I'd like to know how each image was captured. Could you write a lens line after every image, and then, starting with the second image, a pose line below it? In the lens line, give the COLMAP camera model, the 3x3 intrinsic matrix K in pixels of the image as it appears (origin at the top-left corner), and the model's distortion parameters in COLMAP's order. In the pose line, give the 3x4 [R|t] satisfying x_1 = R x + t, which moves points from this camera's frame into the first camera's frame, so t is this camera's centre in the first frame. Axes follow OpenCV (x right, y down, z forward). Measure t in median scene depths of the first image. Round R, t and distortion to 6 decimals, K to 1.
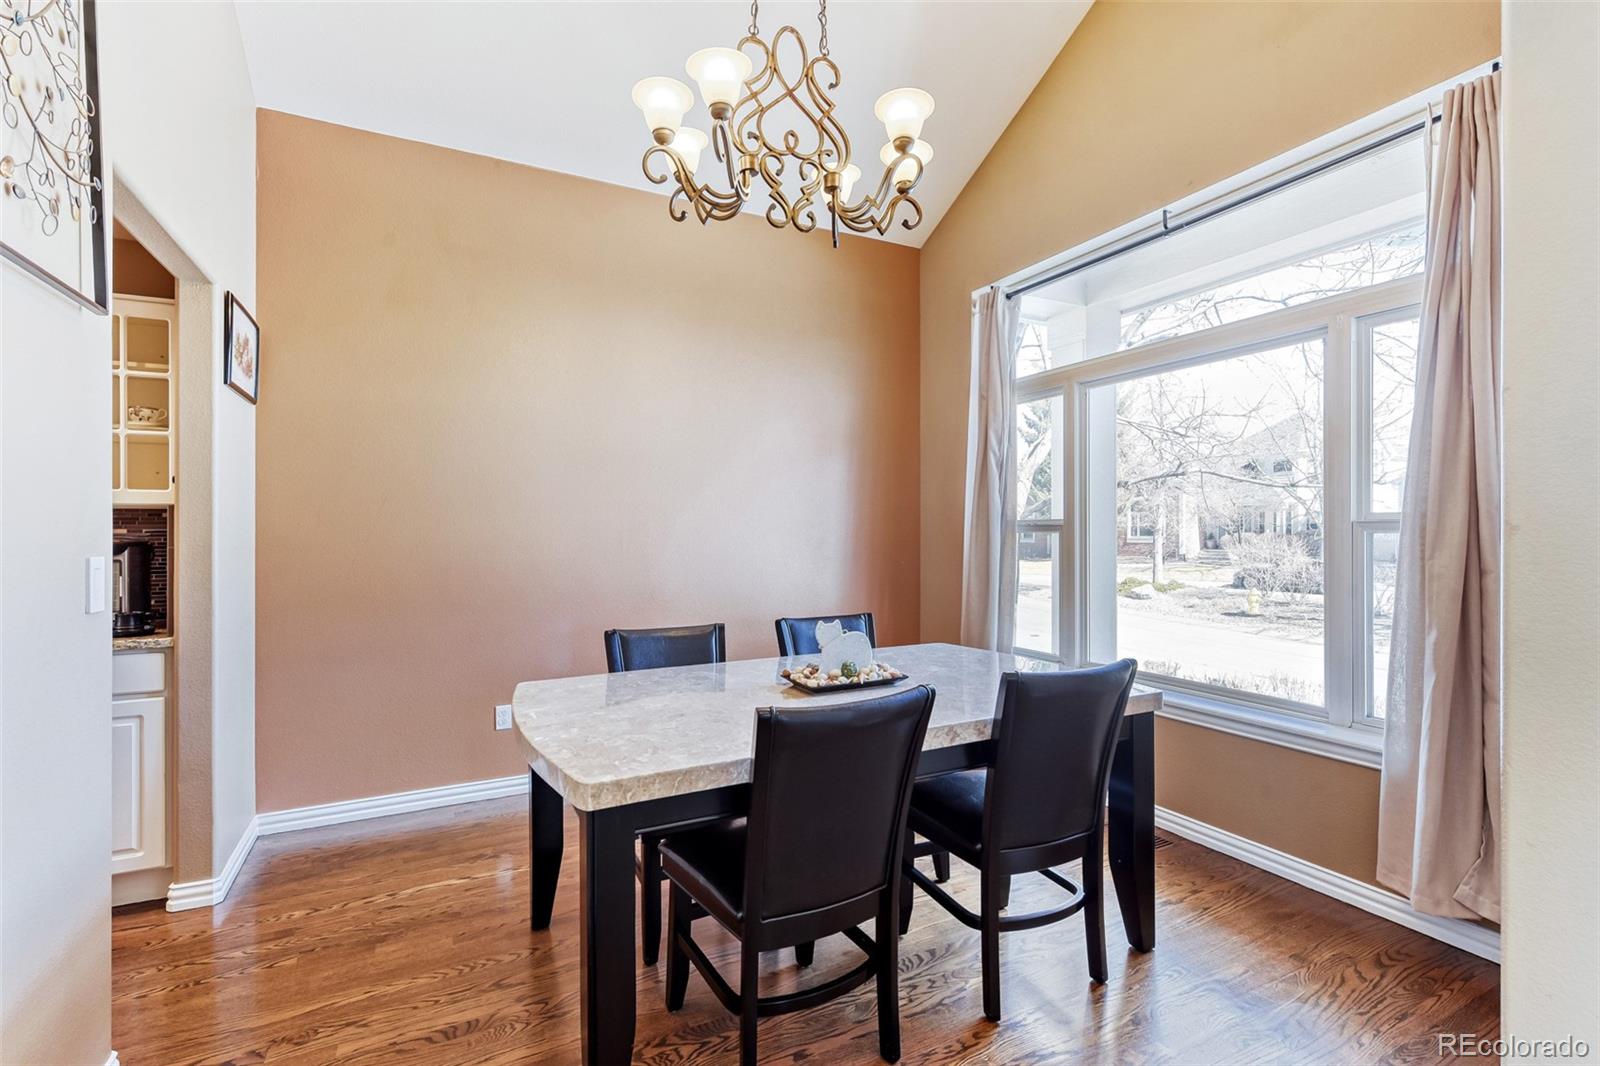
lens RADIAL K [[706.2, 0, 795.4], [0, 706.2, 526.8], [0, 0, 1]] dist [0.009960, -0.007879]
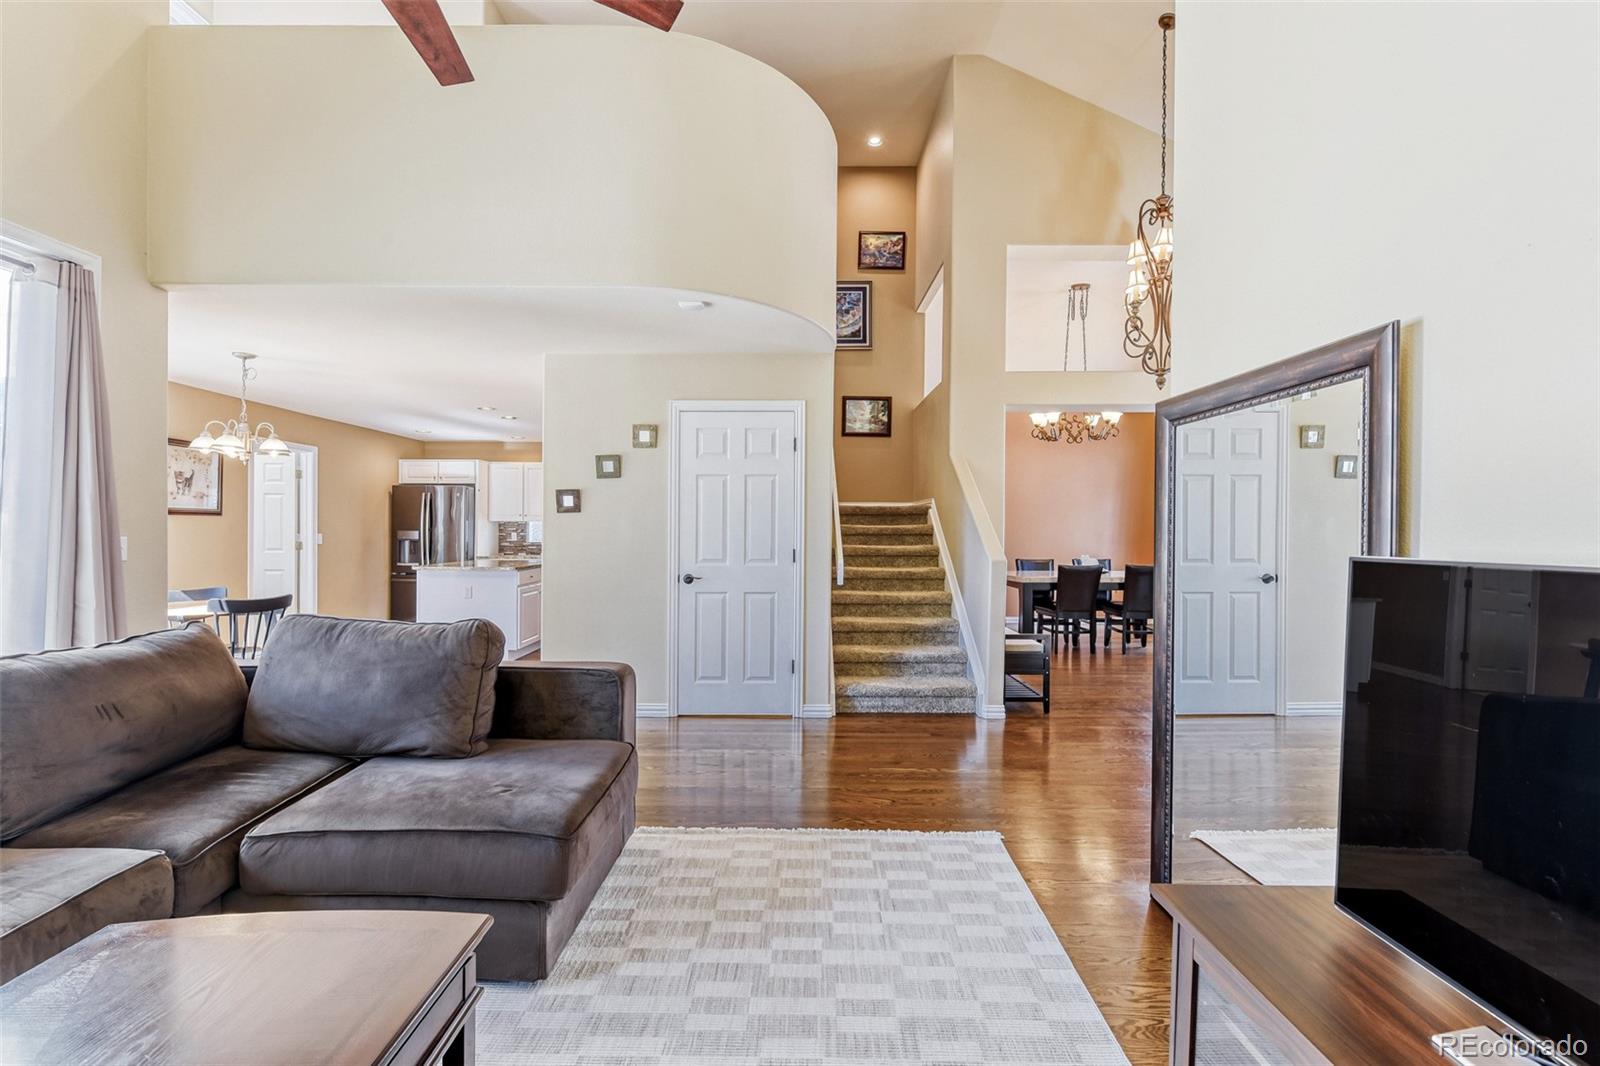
lens RADIAL K [[706.2, 0, 795.4], [0, 706.2, 526.8], [0, 0, 1]] dist [0.009960, -0.007879]
pose [[0.886722, 0.001787, -0.462300, 0.451351], [-0.003244, 0.999992, -0.002357, 0.001041], [0.462292, 0.003589, 0.886721, -3.183403]]
